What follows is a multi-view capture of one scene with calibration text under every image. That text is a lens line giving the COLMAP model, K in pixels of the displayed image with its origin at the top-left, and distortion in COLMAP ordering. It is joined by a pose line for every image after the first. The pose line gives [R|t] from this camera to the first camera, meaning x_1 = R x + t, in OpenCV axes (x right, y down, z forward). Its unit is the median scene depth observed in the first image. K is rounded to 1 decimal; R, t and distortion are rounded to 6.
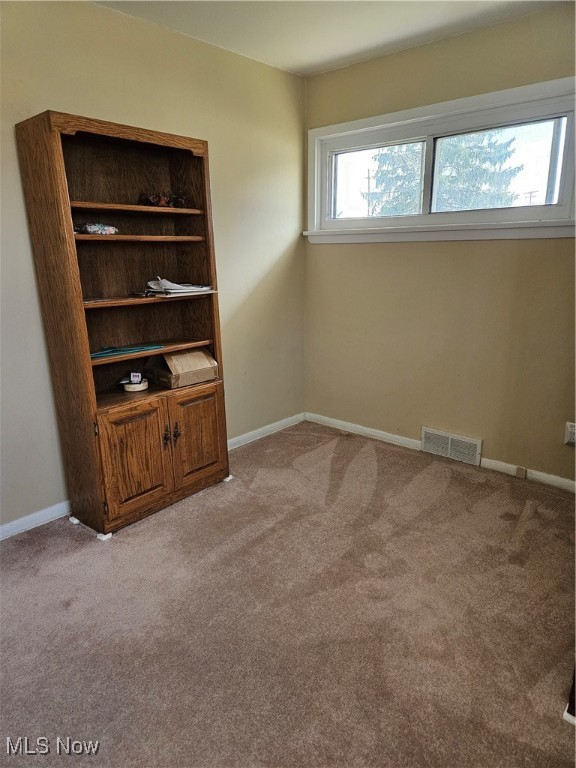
lens RADIAL K [[525.5, 0, 287.1], [0, 525.5, 381.8], [0, 0, 1]] dist [0.160859, -0.156706]
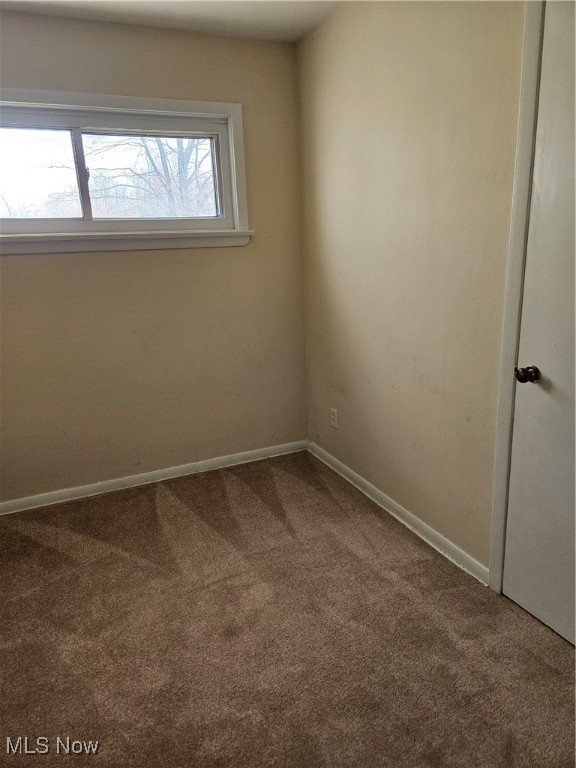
lens RADIAL K [[525.5, 0, 287.1], [0, 525.5, 381.8], [0, 0, 1]] dist [0.160859, -0.156706]
pose [[0.414791, -0.235153, 0.879006, -0.441372], [0.270679, 0.954184, 0.127535, -0.093599], [-0.868724, 0.185028, 0.459438, 0.392760]]
